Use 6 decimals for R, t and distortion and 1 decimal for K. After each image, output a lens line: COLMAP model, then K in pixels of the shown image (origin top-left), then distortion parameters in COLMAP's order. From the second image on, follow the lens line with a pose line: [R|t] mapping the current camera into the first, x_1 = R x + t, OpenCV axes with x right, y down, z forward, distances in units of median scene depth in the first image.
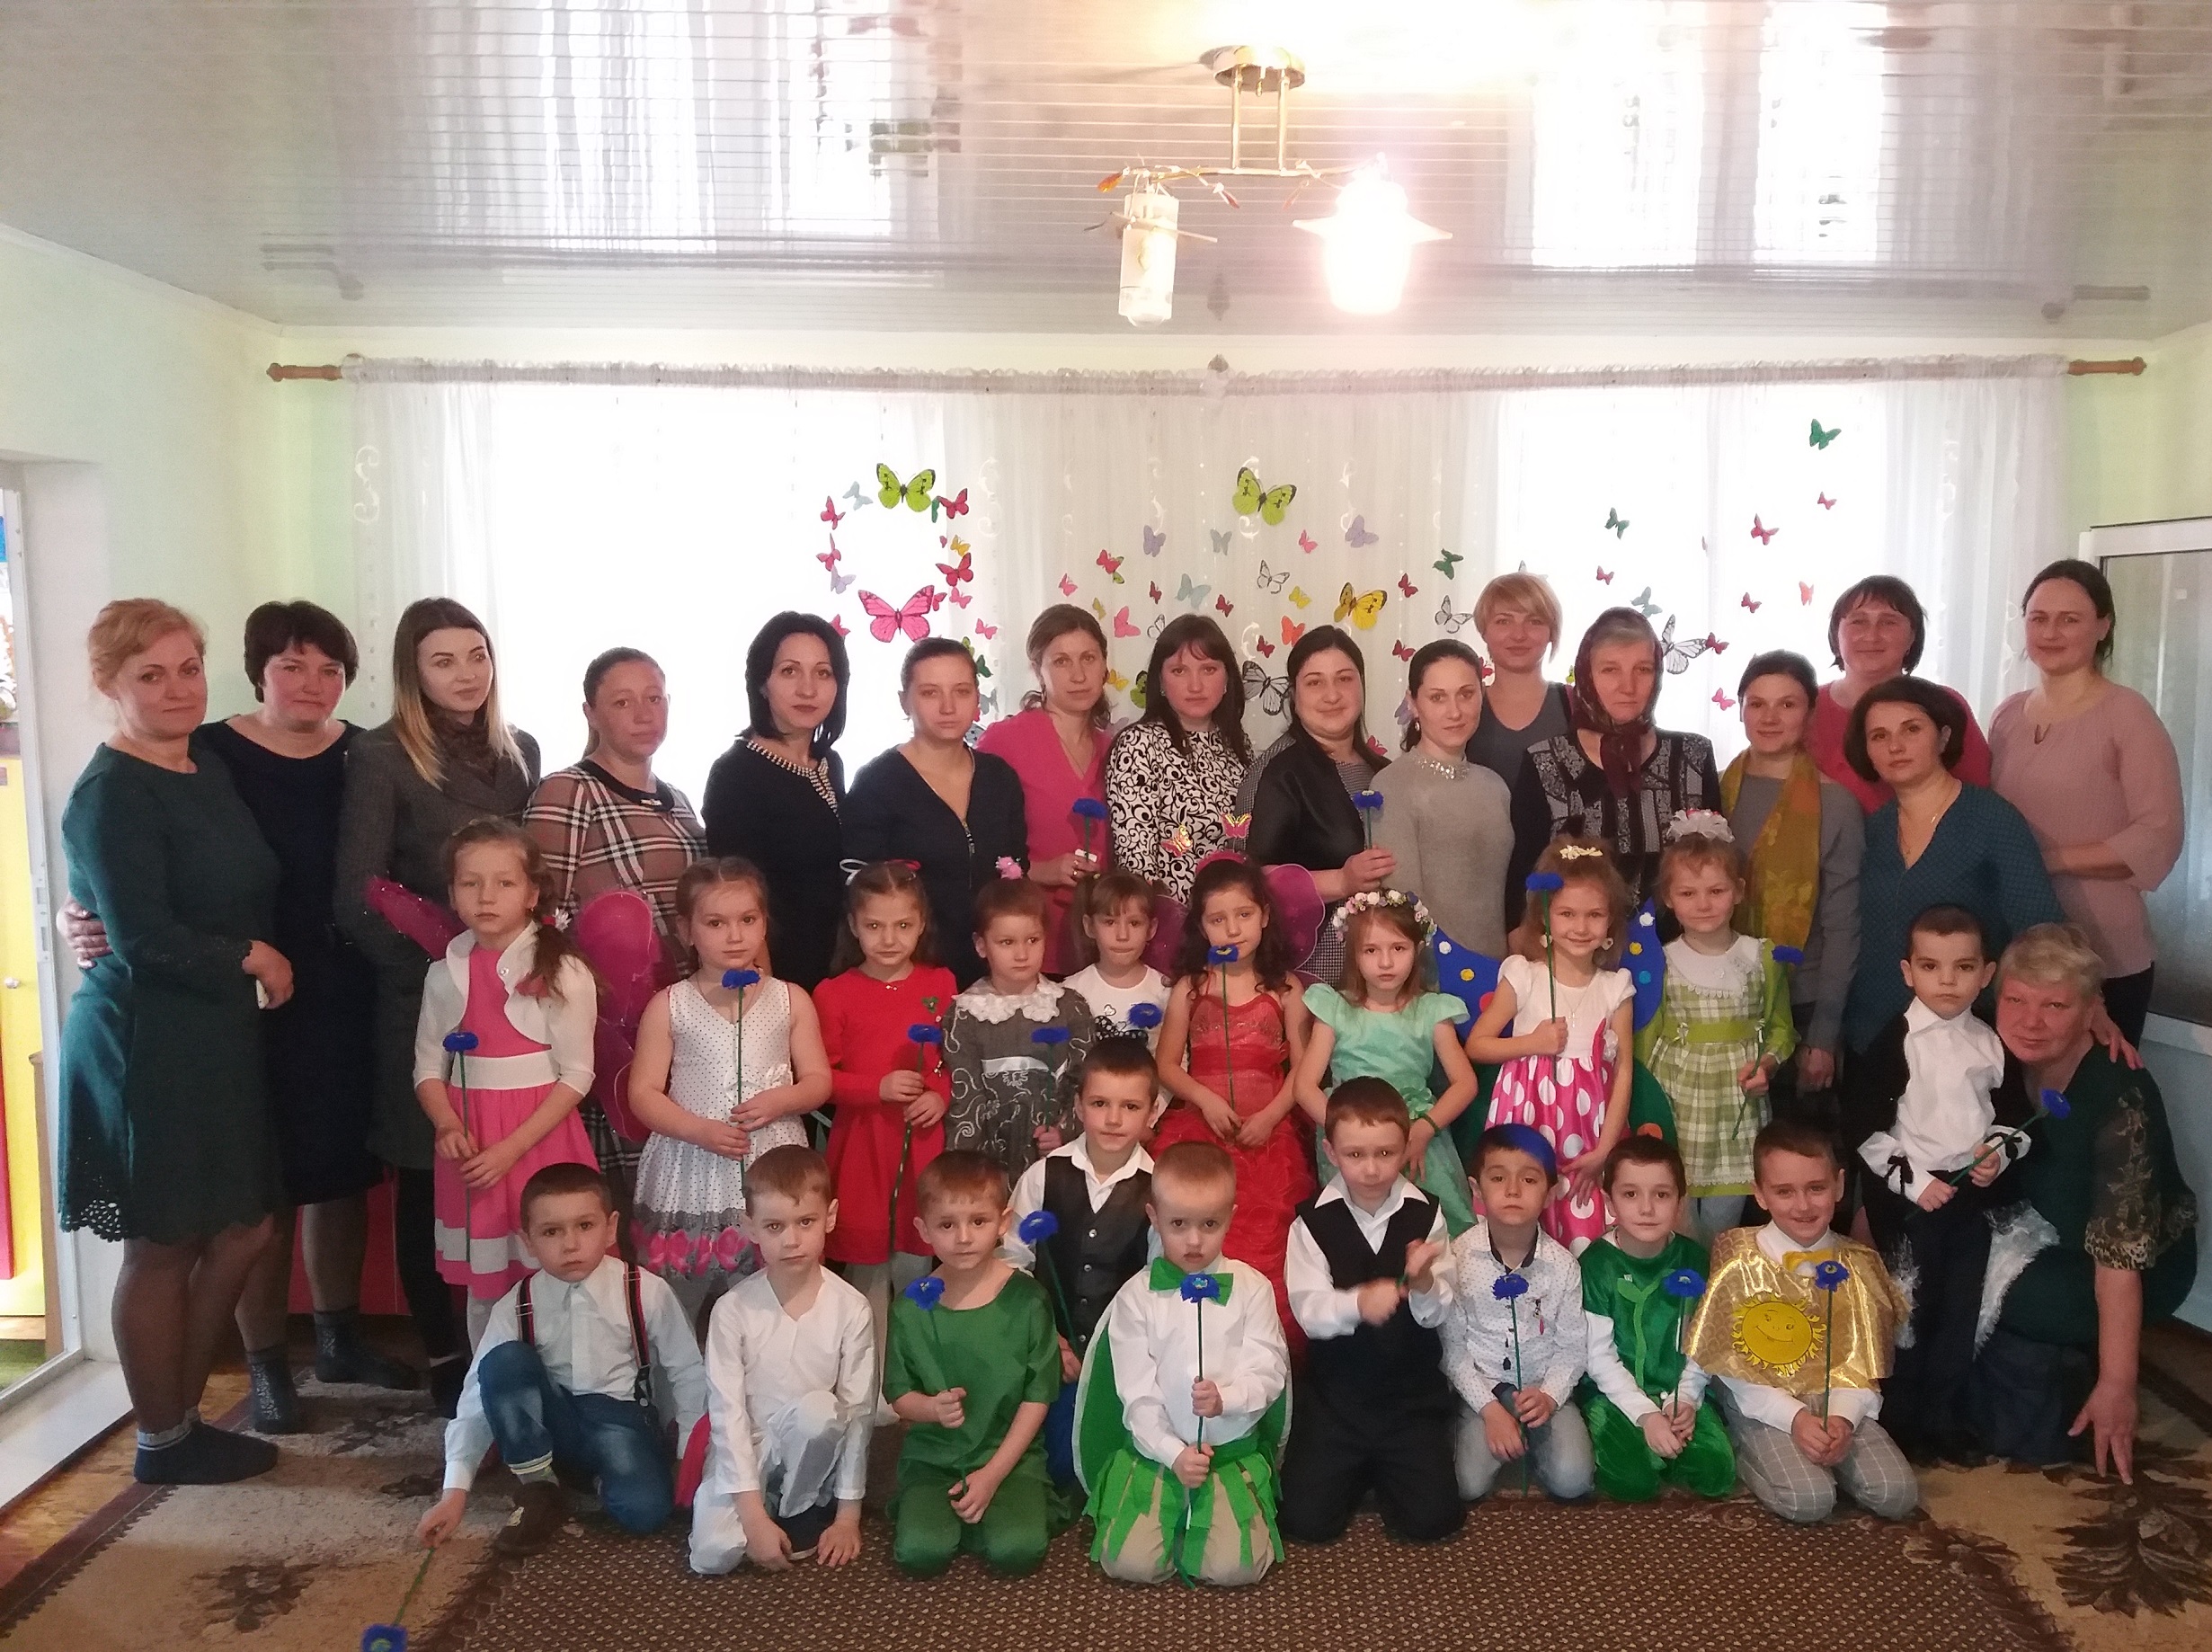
lens RADIAL K [[1796.5, 0, 1106.0], [0, 1796.5, 826.0], [0, 0, 1]] dist [0.002666, 0.006813]
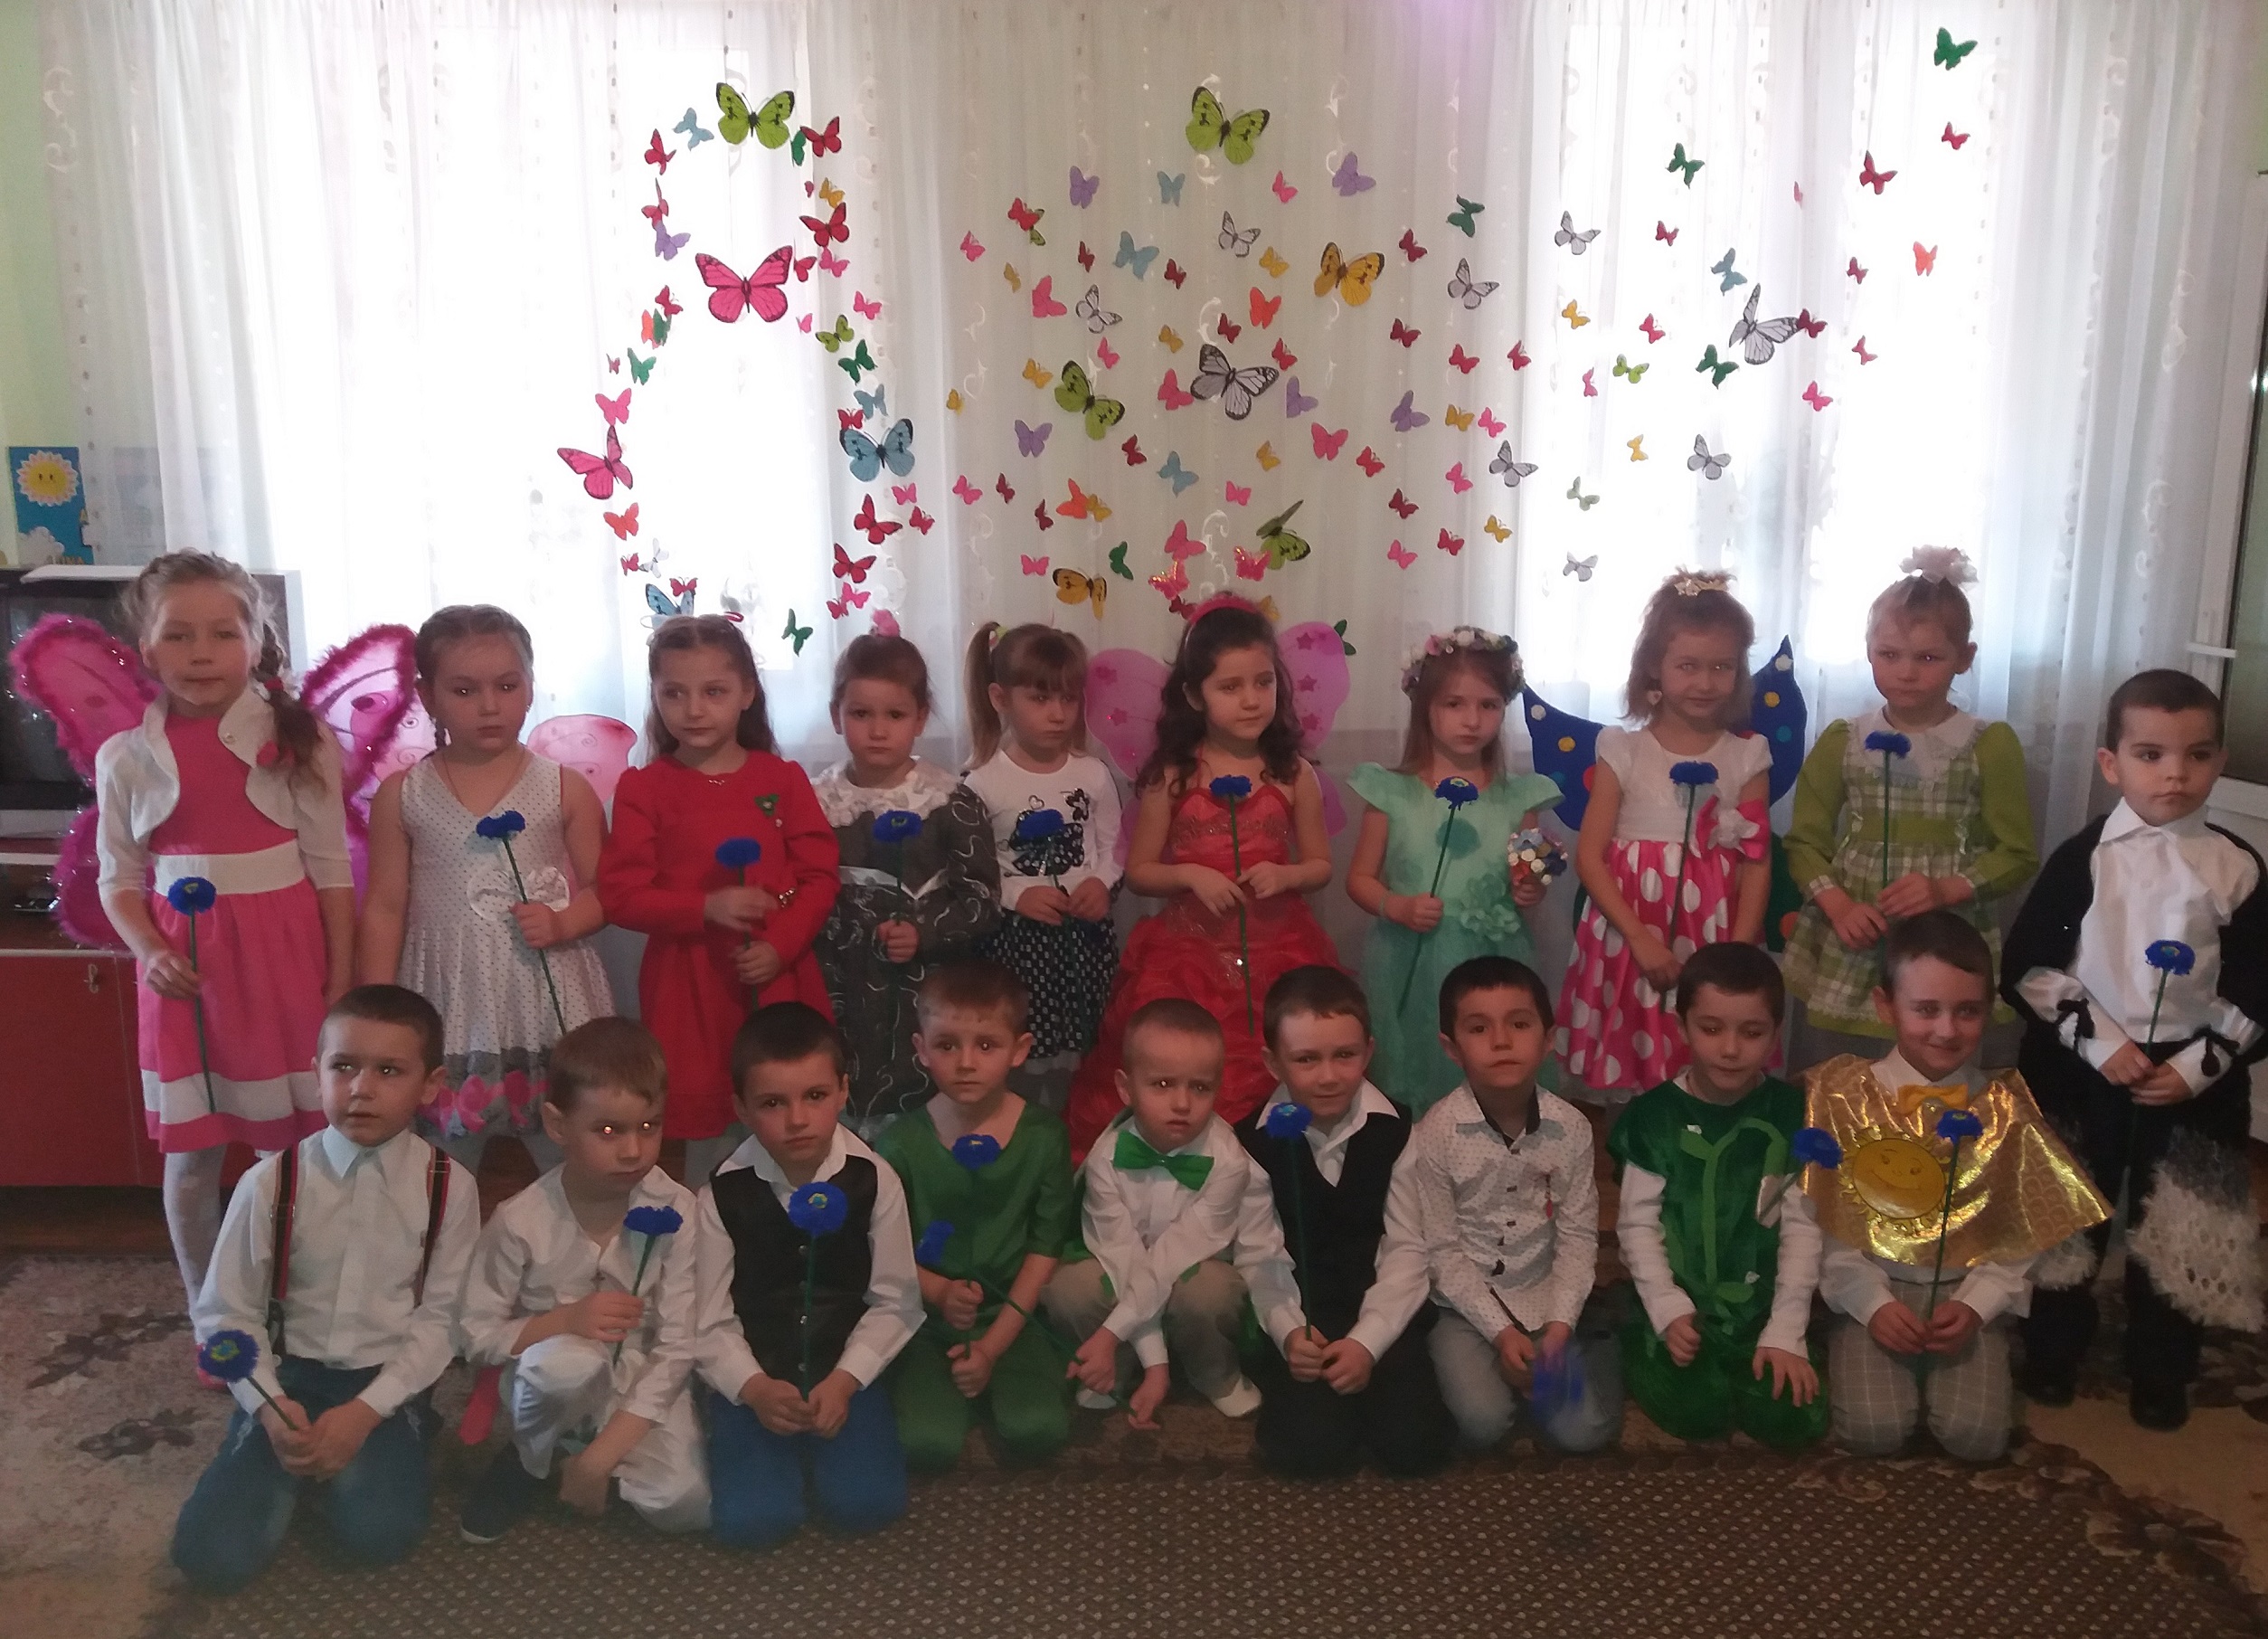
lens RADIAL K [[1943.7, 0, 1136.5], [0, 1943.7, 747.7], [0, 0, 1]] dist [-0.041305, -0.003926]
pose [[0.998710, -0.009845, 0.049805, 0.006290], [0.004848, 0.995028, 0.099479, -0.003596], [-0.050536, -0.099109, 0.993792, 0.166591]]
